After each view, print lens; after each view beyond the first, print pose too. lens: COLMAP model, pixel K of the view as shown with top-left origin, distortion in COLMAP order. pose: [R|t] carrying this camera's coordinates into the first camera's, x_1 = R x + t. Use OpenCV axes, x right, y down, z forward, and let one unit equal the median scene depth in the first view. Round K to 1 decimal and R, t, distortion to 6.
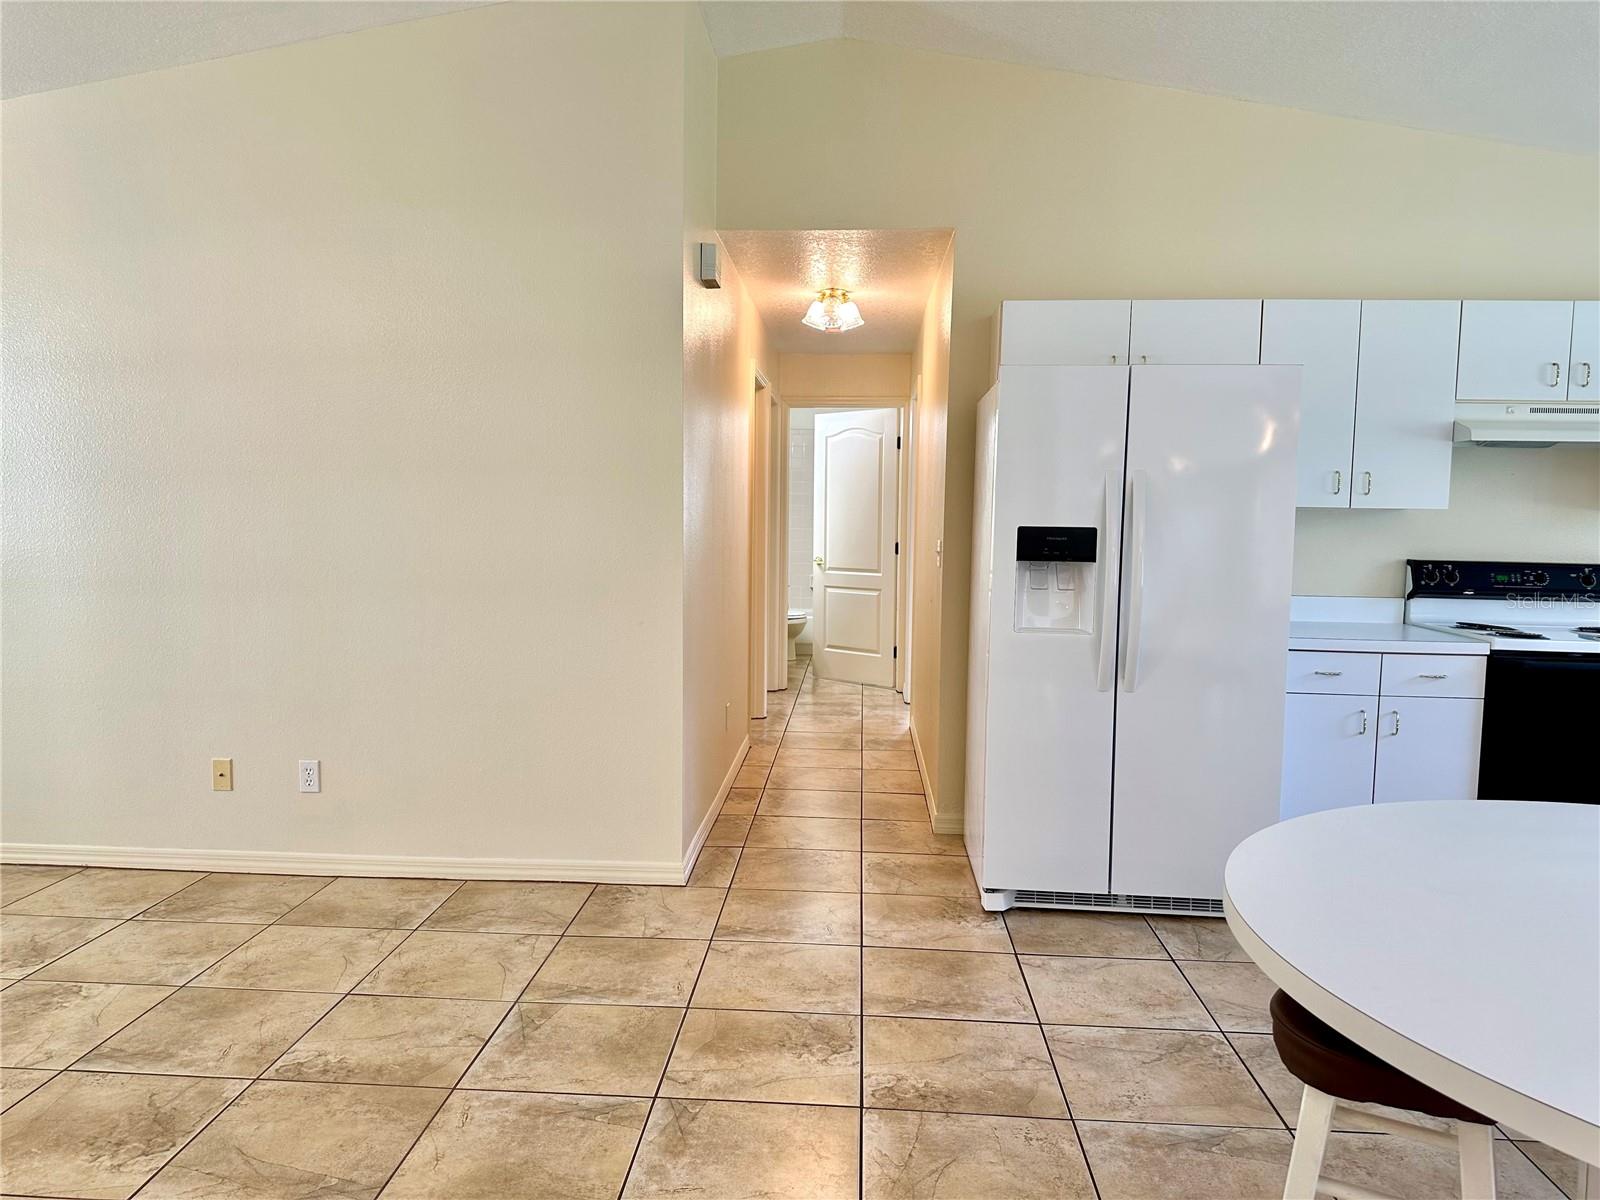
lens RADIAL K [[1134.8, 0, 797.2], [0, 1134.8, 605.1], [0, 0, 1]] dist [0.002718, -0.007132]
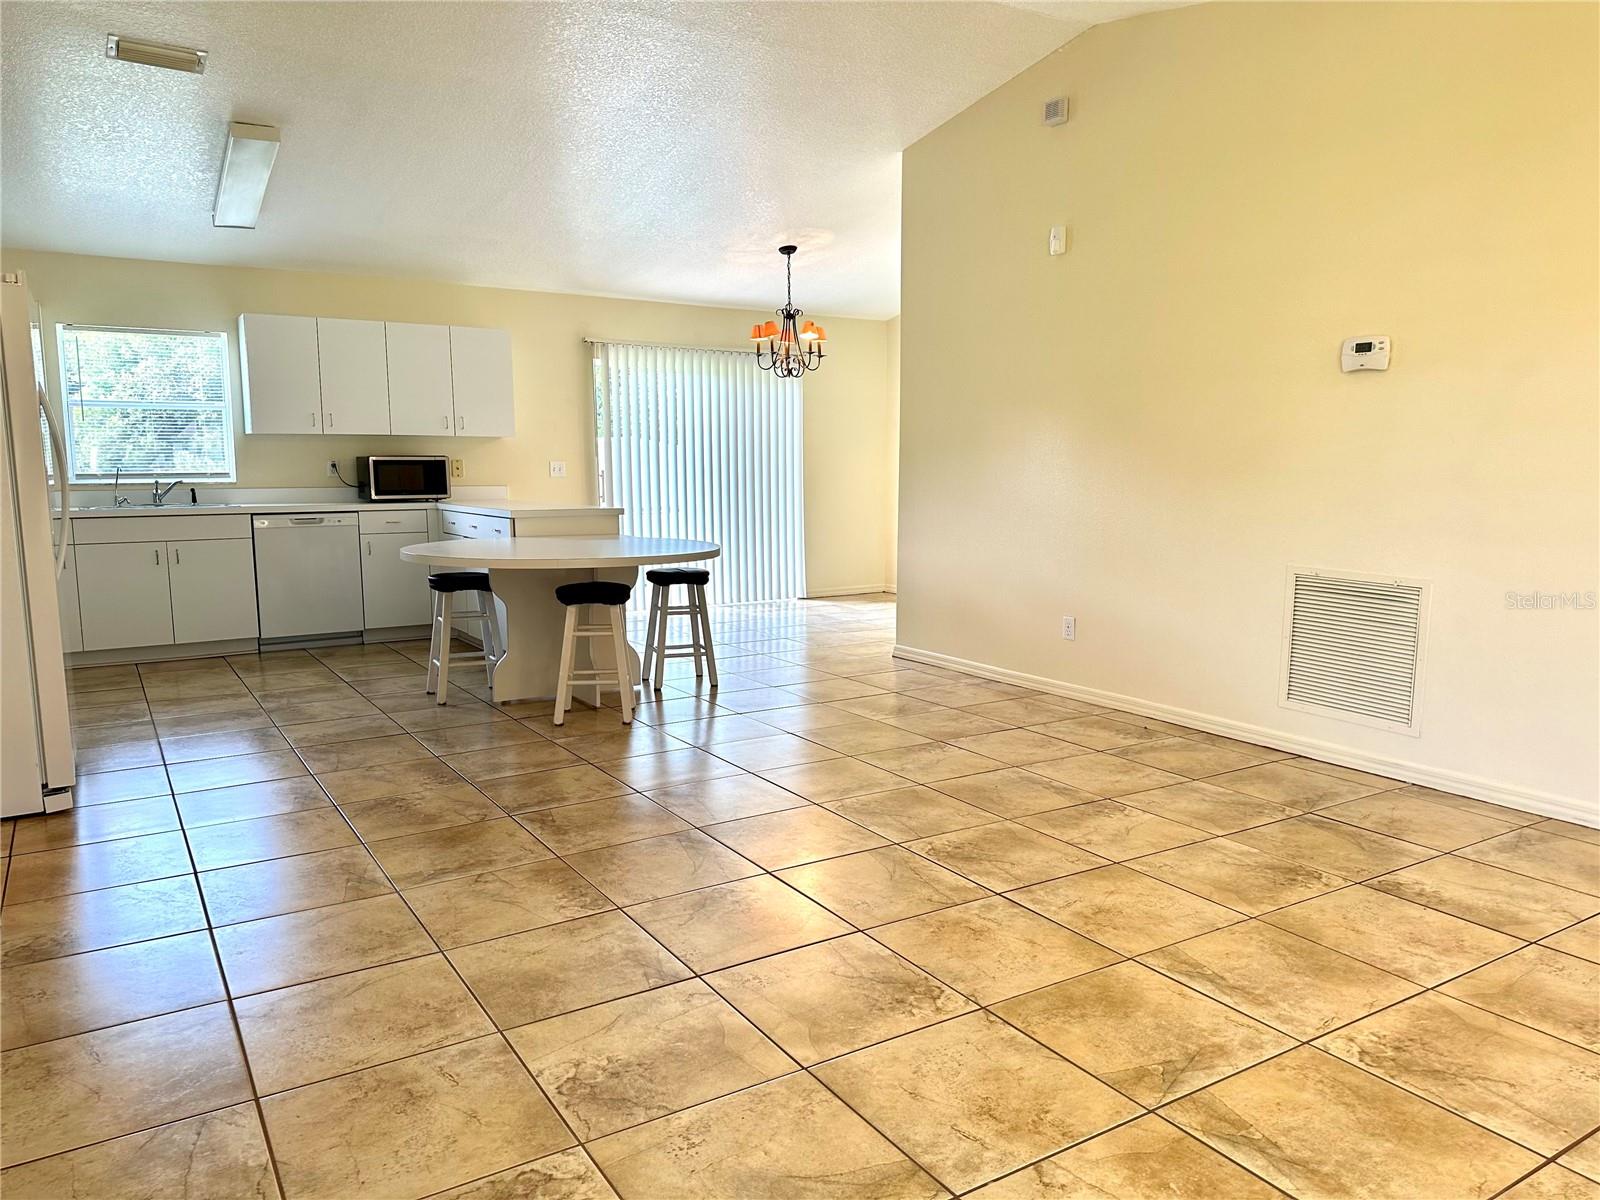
lens RADIAL K [[1134.8, 0, 802.9], [0, 1134.8, 597.6], [0, 0, 1]] dist [0.002718, -0.007132]
pose [[-0.578402, -0.117978, 0.807176, -1.389411], [0.069572, 0.978747, 0.192909, -0.097452], [-0.812780, 0.167736, -0.557901, 1.348944]]
